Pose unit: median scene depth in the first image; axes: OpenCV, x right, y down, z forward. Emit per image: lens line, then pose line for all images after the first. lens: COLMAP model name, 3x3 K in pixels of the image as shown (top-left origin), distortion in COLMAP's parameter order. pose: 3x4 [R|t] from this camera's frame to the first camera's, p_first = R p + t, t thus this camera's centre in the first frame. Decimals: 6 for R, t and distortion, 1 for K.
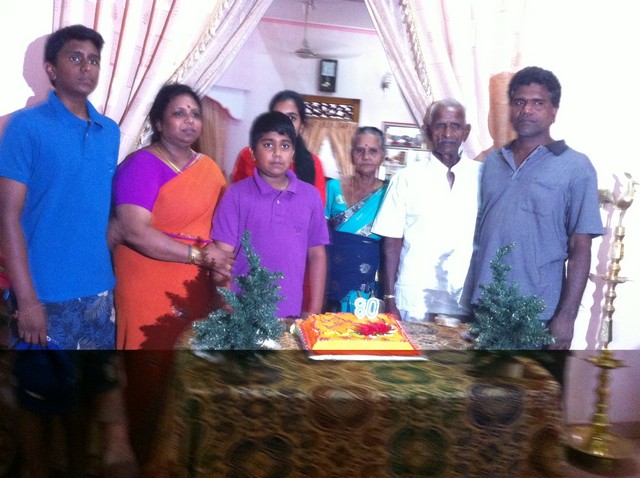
lens RADIAL K [[624.3, 0, 320.0], [0, 624.3, 239.0], [0, 0, 1]] dist [0.002070, -0.031866]
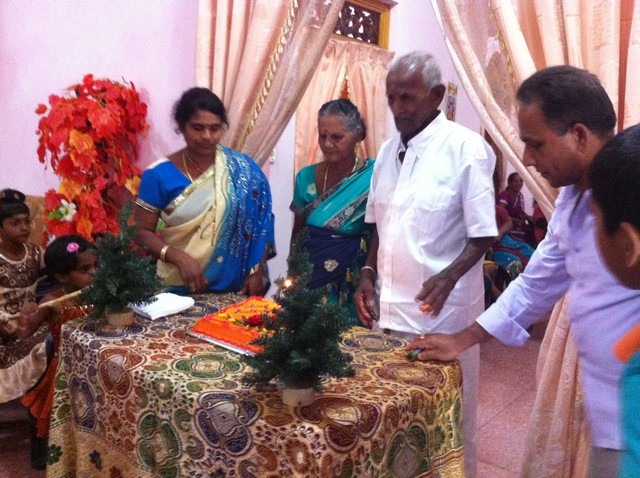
lens RADIAL K [[624.3, 0, 320.0], [0, 624.3, 239.0], [0, 0, 1]] dist [0.002070, -0.031866]
pose [[0.617859, 0.062004, -0.783840, 0.975169], [-0.106673, 0.994279, -0.005434, 0.030892], [0.779019, 0.086971, 0.620939, 0.608819]]
